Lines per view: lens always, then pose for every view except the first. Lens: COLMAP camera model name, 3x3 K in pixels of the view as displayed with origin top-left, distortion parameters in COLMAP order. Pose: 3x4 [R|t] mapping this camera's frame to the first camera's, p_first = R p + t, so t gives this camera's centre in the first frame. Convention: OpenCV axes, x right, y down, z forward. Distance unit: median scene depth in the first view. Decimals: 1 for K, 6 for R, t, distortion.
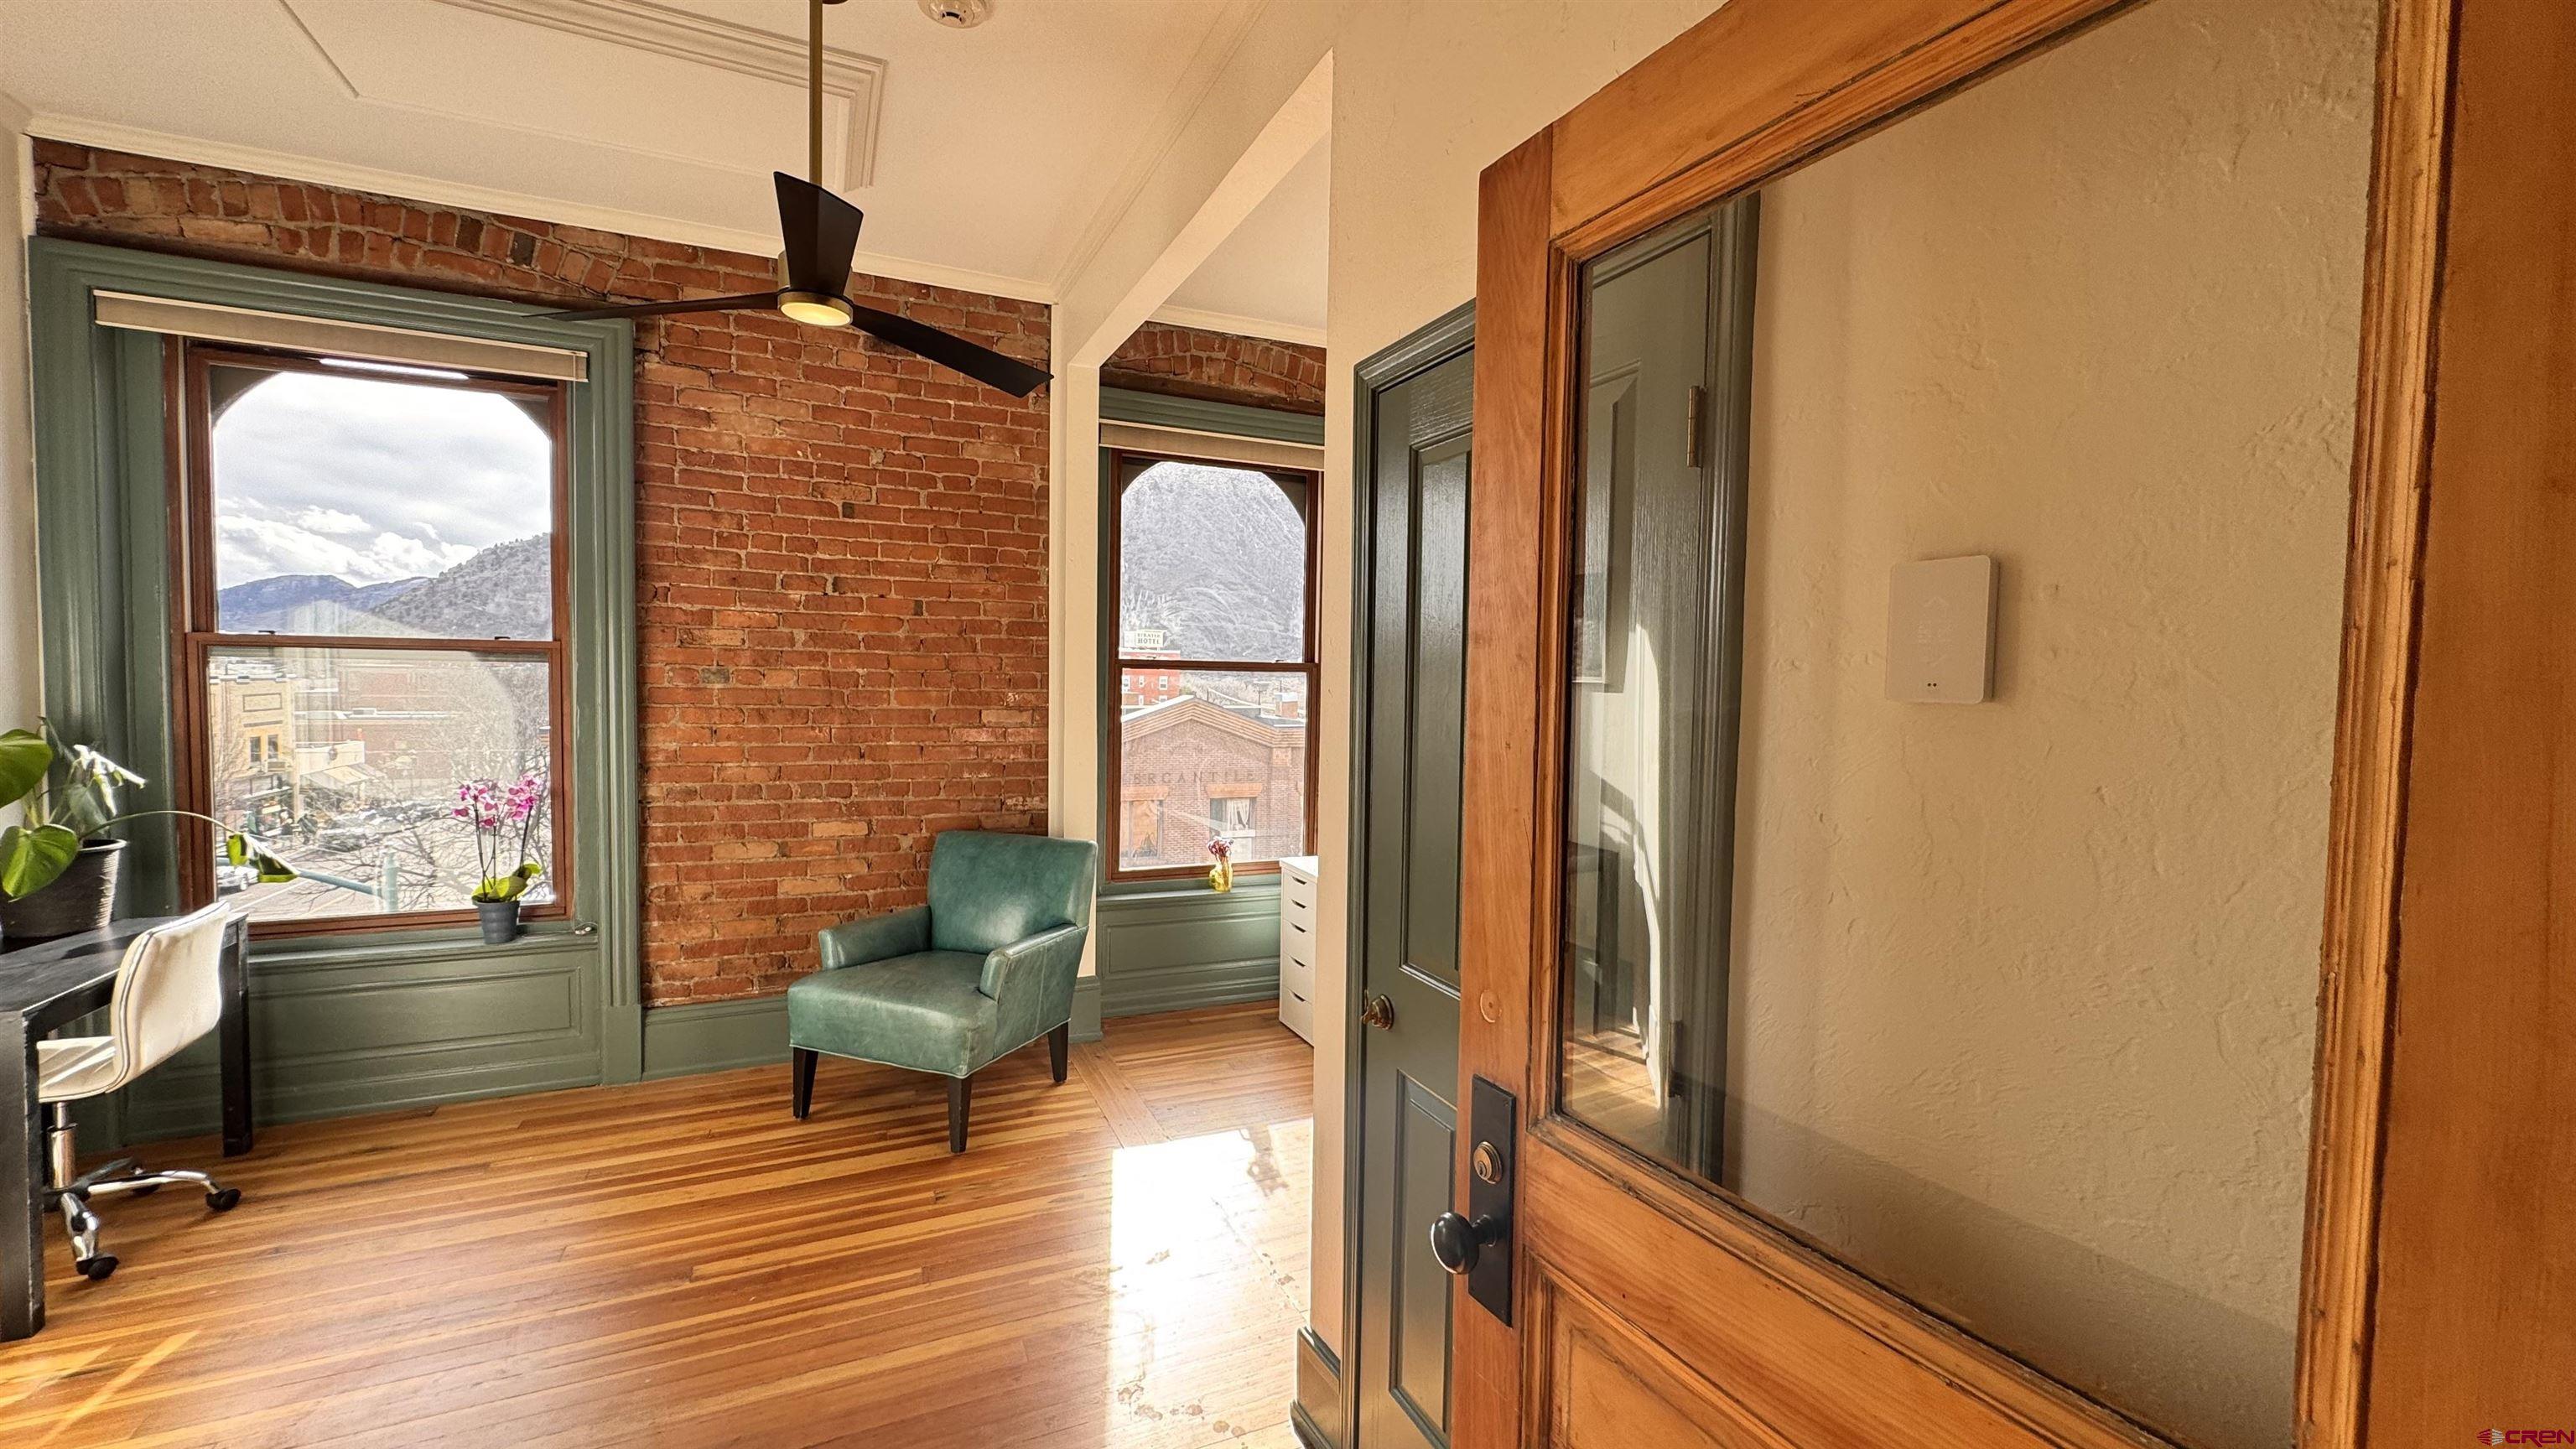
lens RADIAL K [[1024.9, 0, 1286.3], [0, 1024.9, 722.1], [0, 0, 1]] dist [-0.000169, -0.000157]
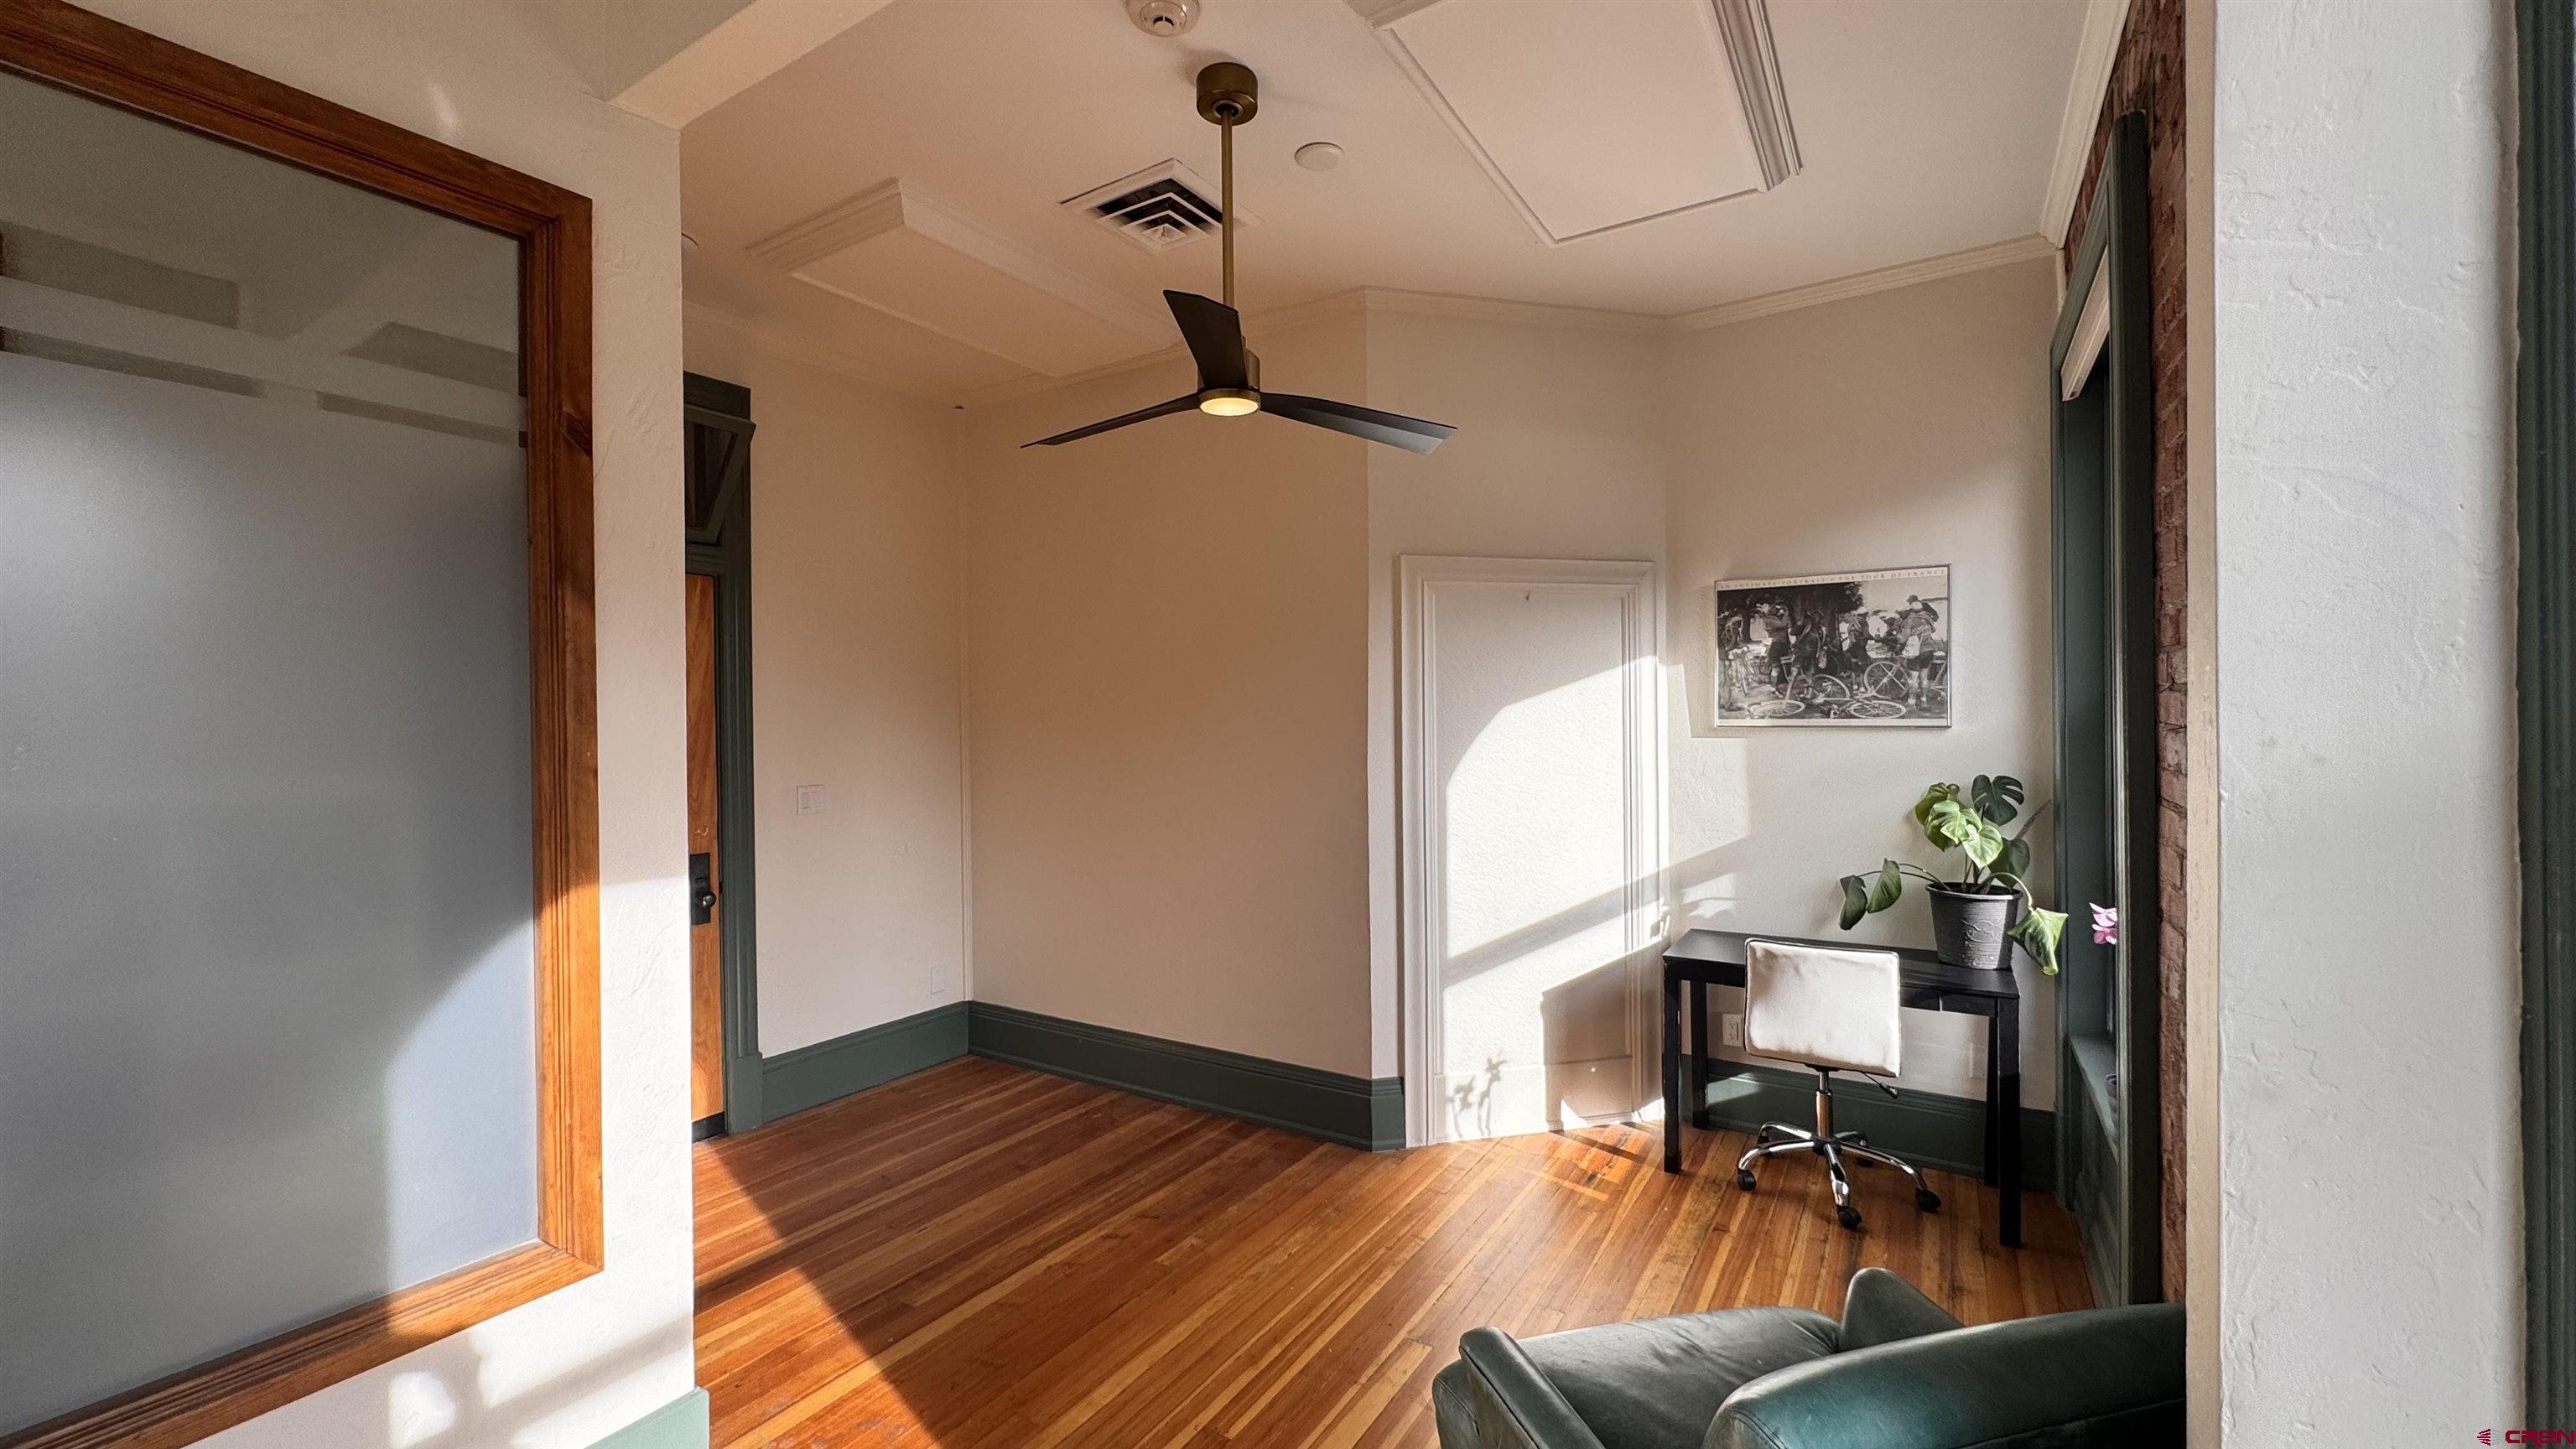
lens RADIAL K [[1006.8, 0, 1291.5], [0, 1006.8, 721.9], [0, 0, 1]] dist [-0.002421, -0.000194]
pose [[-0.842110, -0.006292, -0.539269, 0.035280], [-0.028485, 0.999055, 0.032824, -0.061425], [0.538553, 0.043002, -0.841494, 1.178091]]
